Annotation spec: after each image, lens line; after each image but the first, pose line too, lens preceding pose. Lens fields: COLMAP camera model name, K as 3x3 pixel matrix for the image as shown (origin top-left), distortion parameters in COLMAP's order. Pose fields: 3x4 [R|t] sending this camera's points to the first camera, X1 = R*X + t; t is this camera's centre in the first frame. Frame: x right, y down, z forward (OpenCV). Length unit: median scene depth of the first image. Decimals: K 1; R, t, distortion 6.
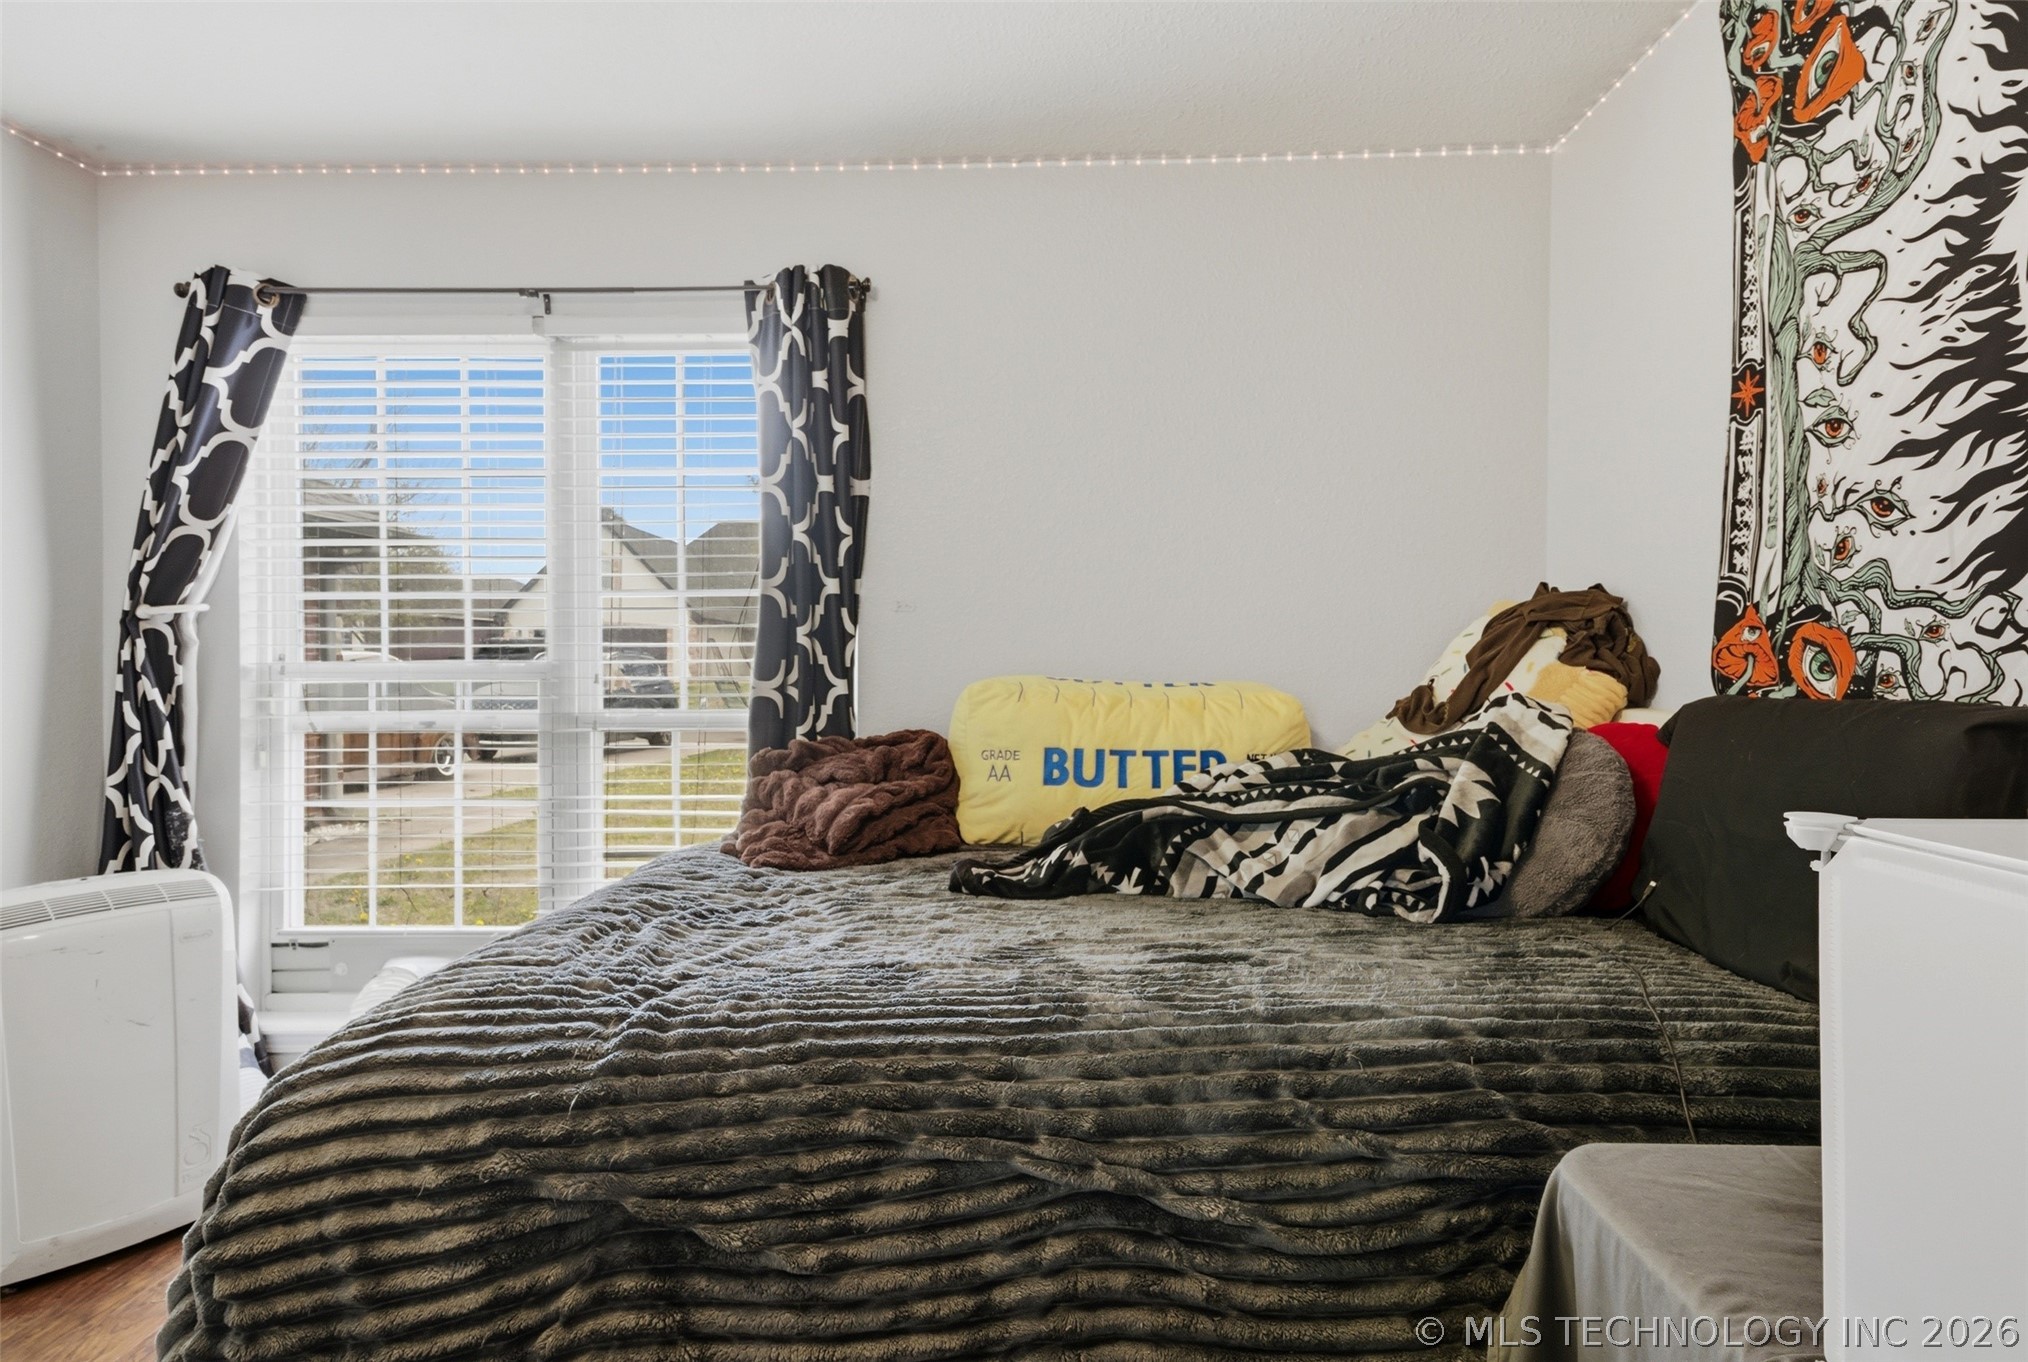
lens RADIAL K [[1070.3, 0, 908.2], [0, 1070.3, 649.6], [0, 0, 1]] dist [0.051058, -0.019006]
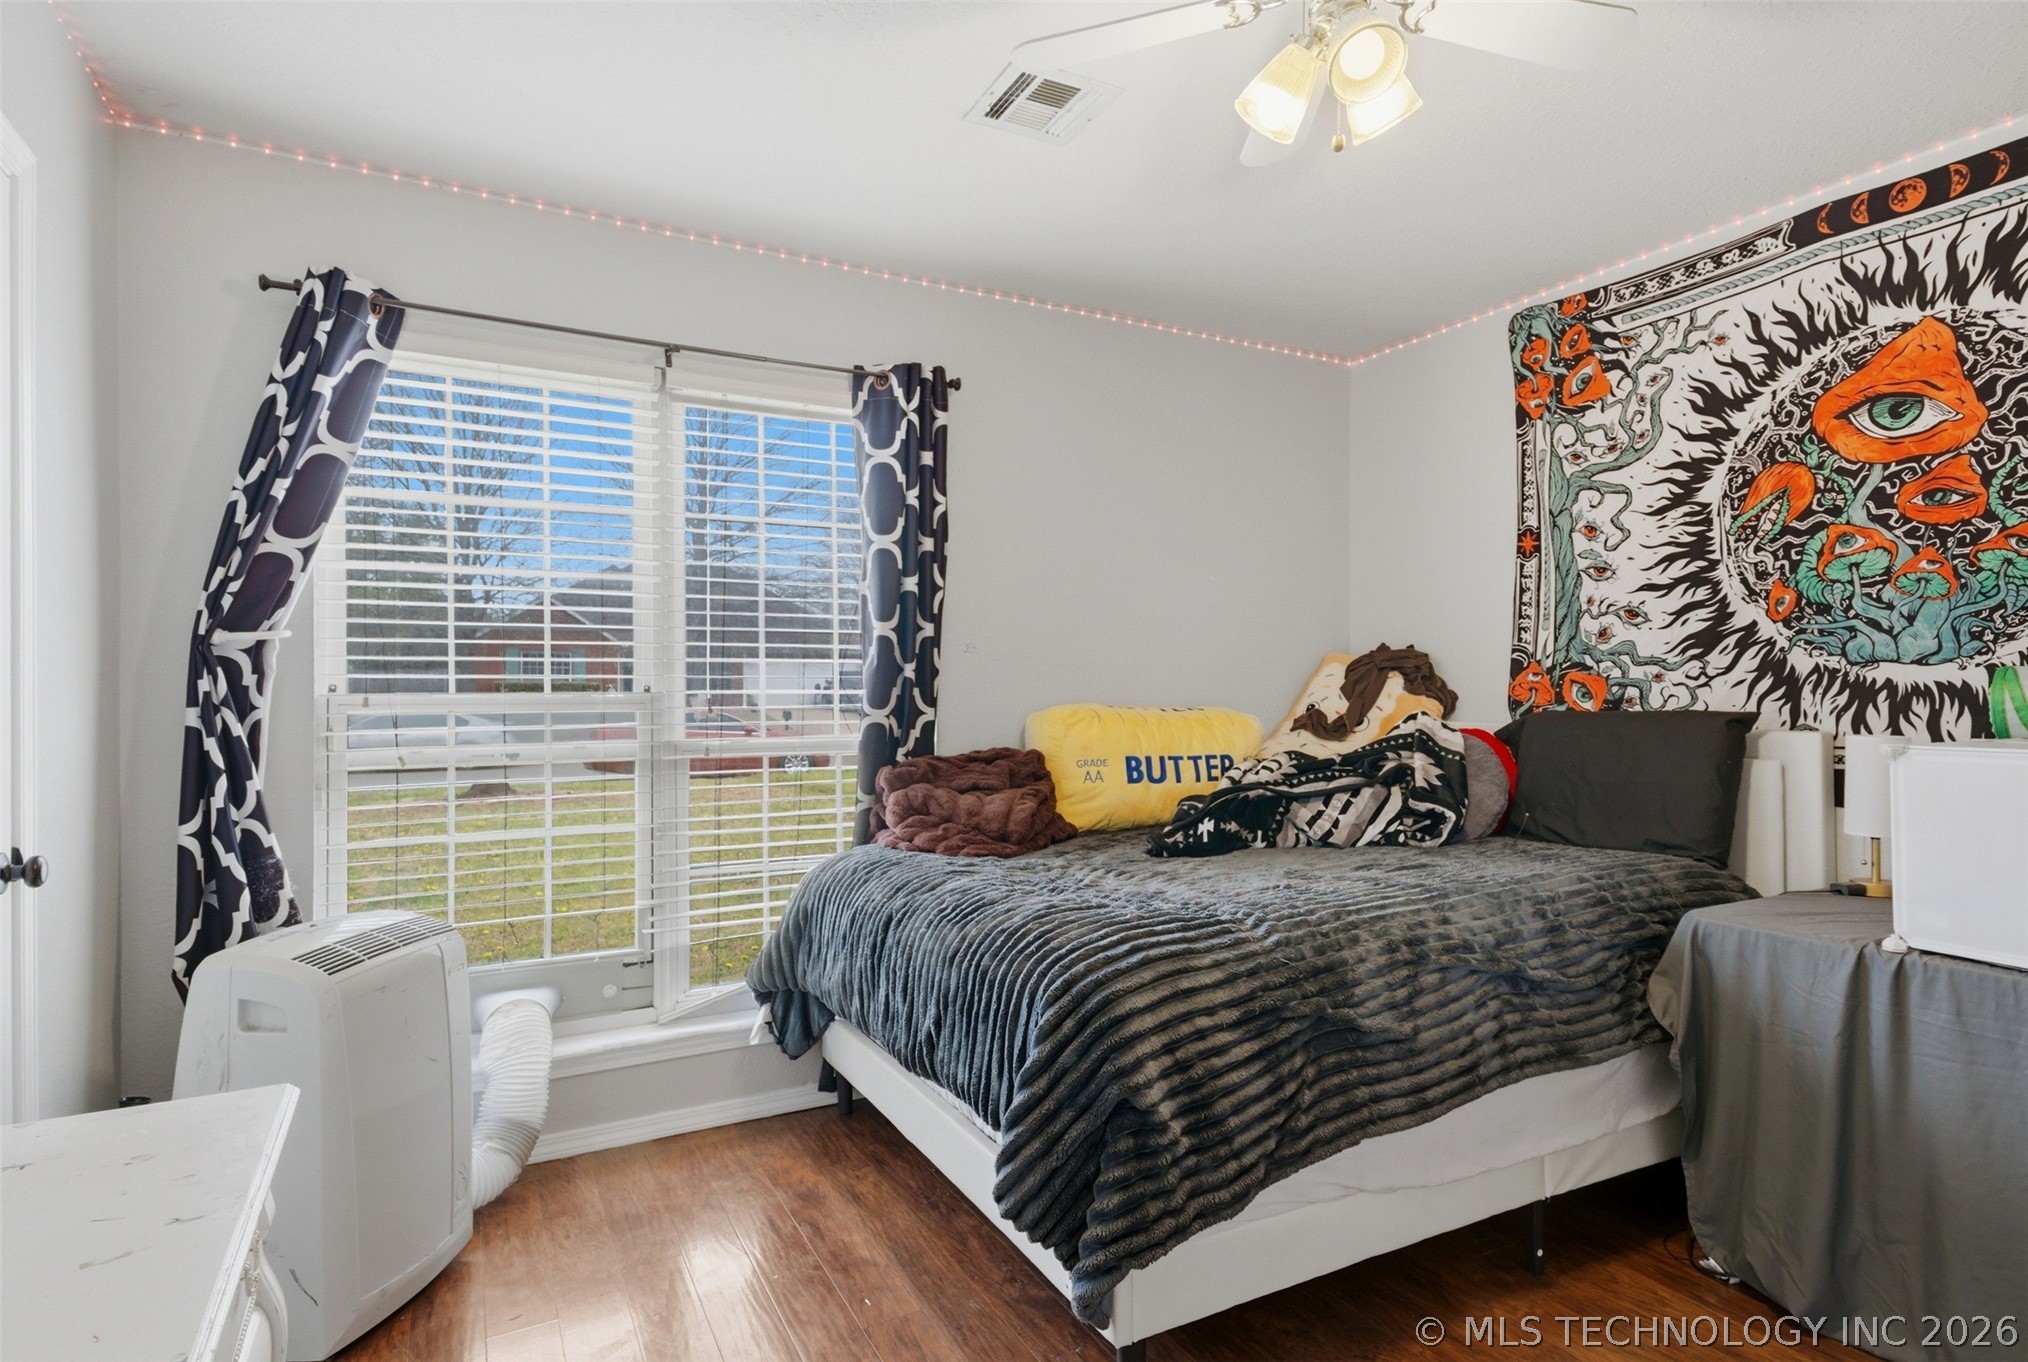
lens RADIAL K [[1070.3, 0, 976.7], [0, 1070.3, 677.0], [0, 0, 1]] dist [0.051058, -0.019006]
pose [[0.871918, 0.007336, 0.489598, -0.865233], [-0.004167, 0.999963, -0.007563, 0.002868], [-0.489635, 0.004554, 0.871916, -0.107583]]
